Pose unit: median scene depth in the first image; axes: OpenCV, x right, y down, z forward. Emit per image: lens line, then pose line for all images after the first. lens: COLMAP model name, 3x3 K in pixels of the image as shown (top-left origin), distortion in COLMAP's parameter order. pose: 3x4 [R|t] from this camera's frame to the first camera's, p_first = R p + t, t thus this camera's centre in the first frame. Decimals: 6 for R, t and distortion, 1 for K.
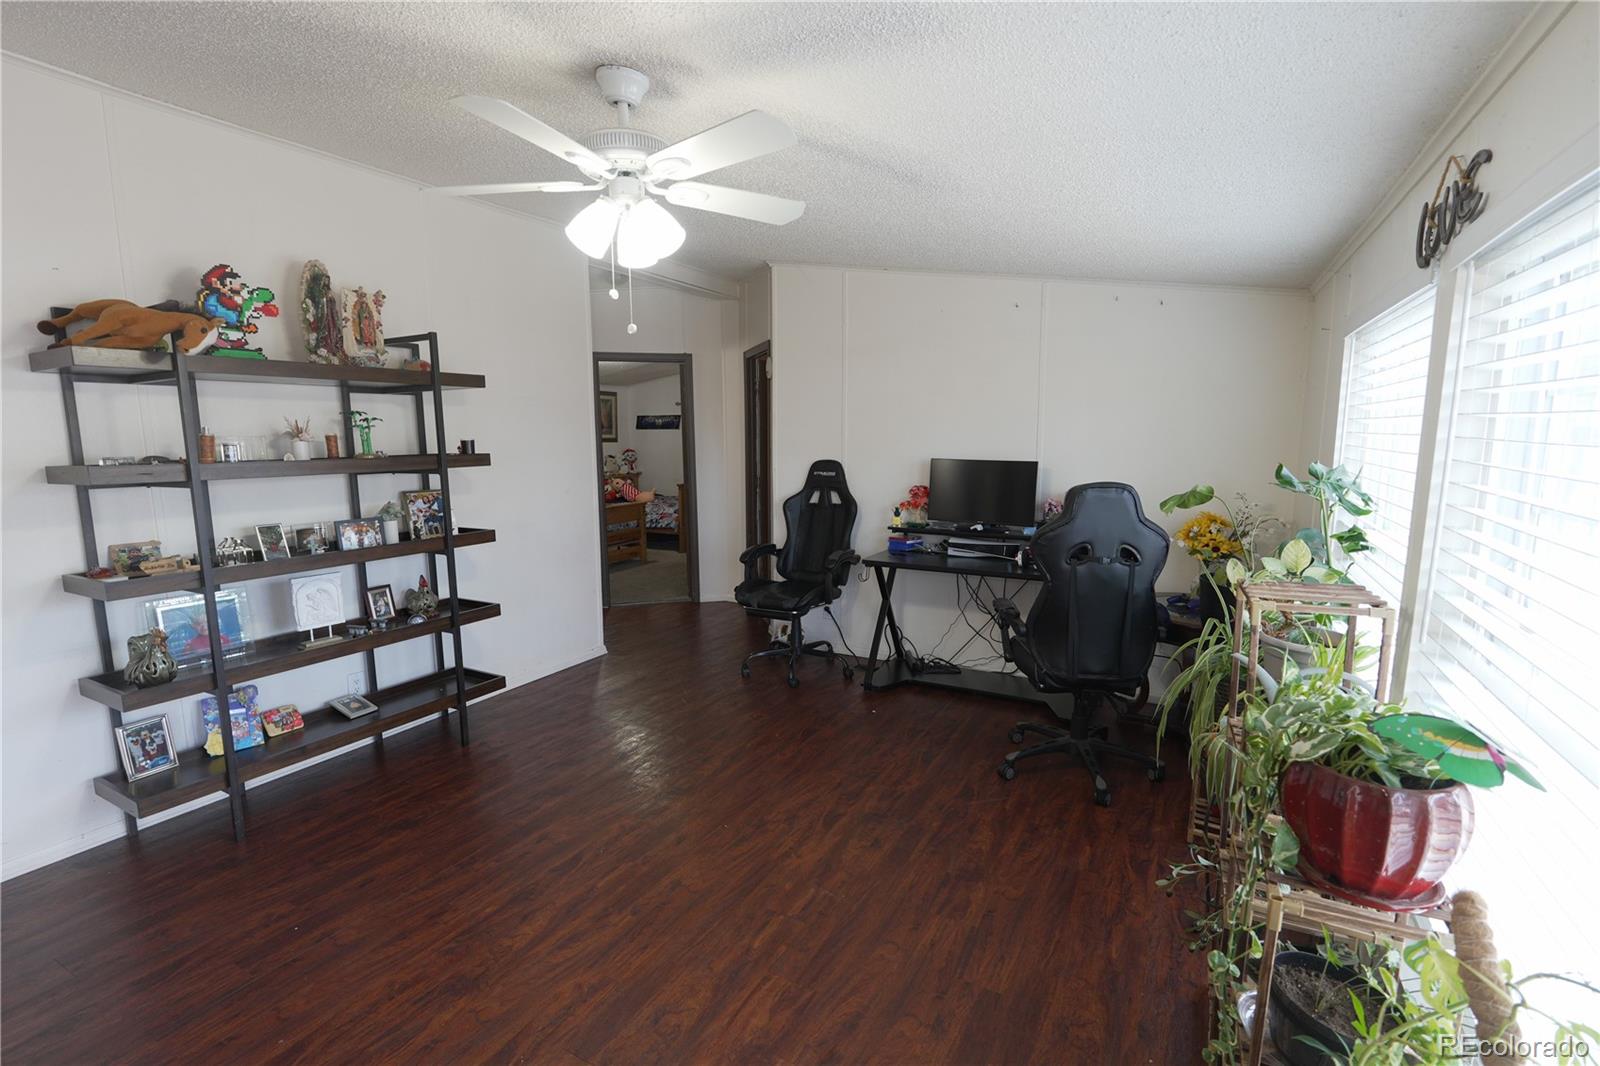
lens RADIAL K [[731.4, 0, 801.5], [0, 731.4, 534.7], [0, 0, 1]] dist [-0.002113, 0.001263]
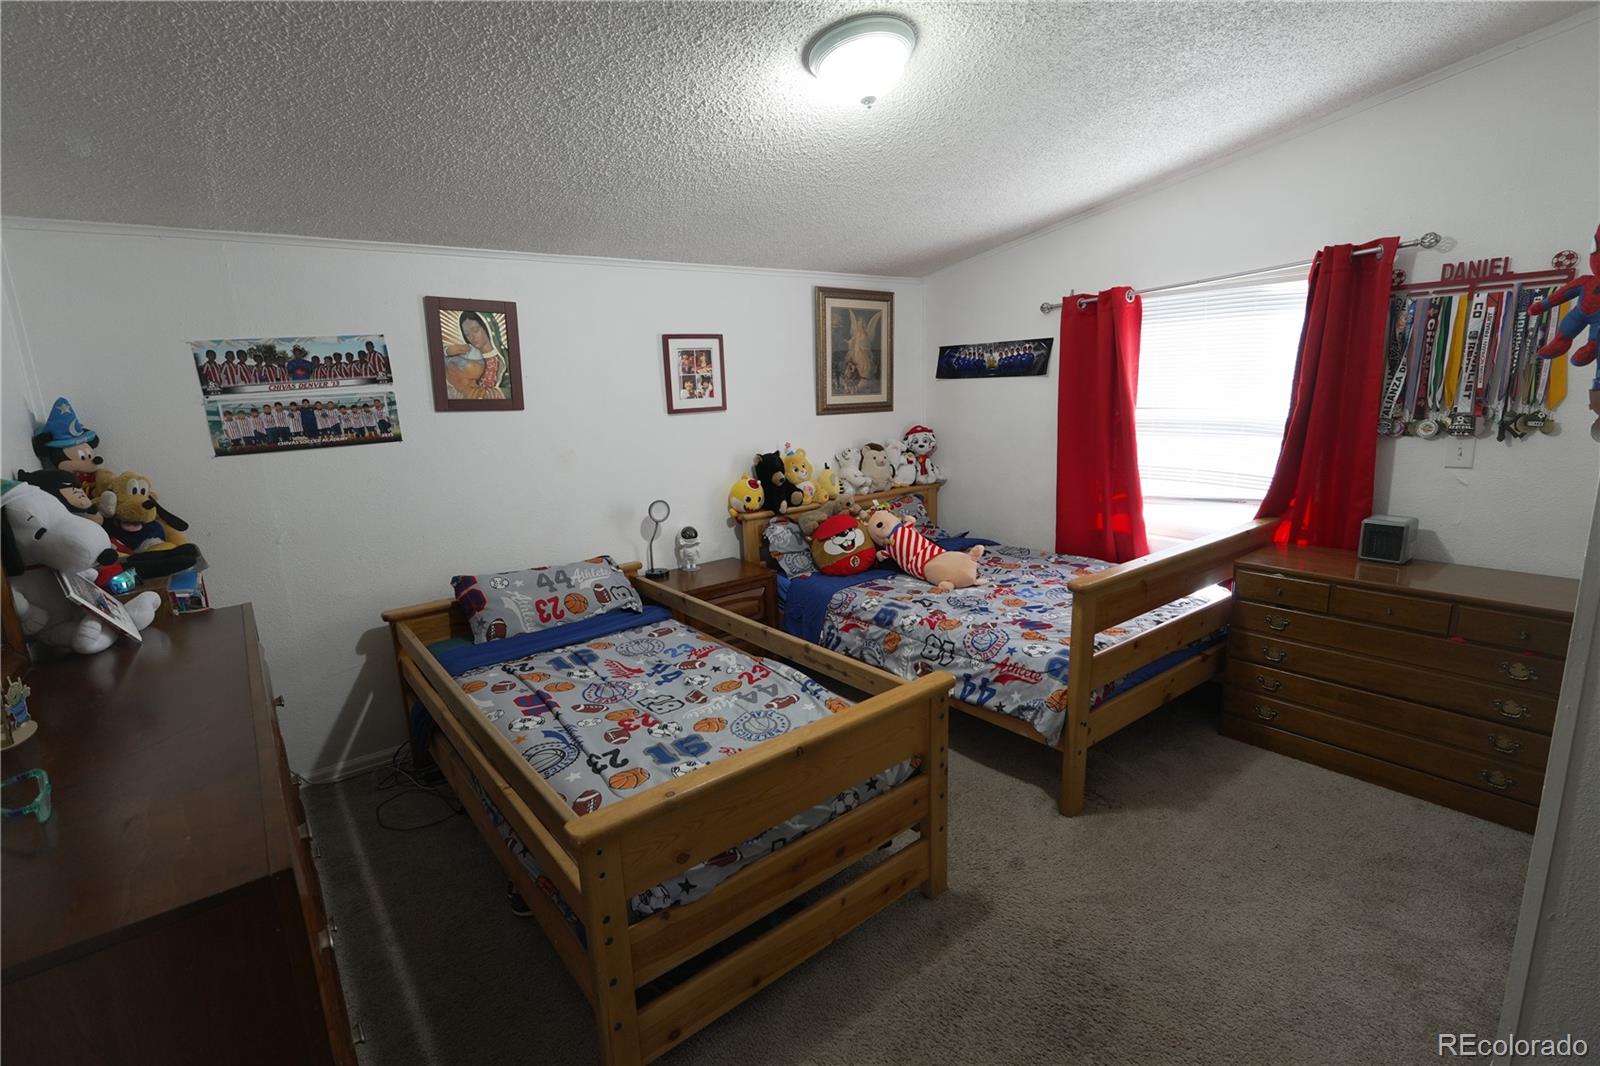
lens RADIAL K [[731.4, 0, 801.2], [0, 731.4, 530.8], [0, 0, 1]] dist [-0.002113, 0.001263]
pose [[0.914839, 0.050906, -0.400596, -0.126121], [-0.022685, 0.996935, 0.074879, -0.087876], [0.403180, -0.059415, 0.913190, 0.586916]]
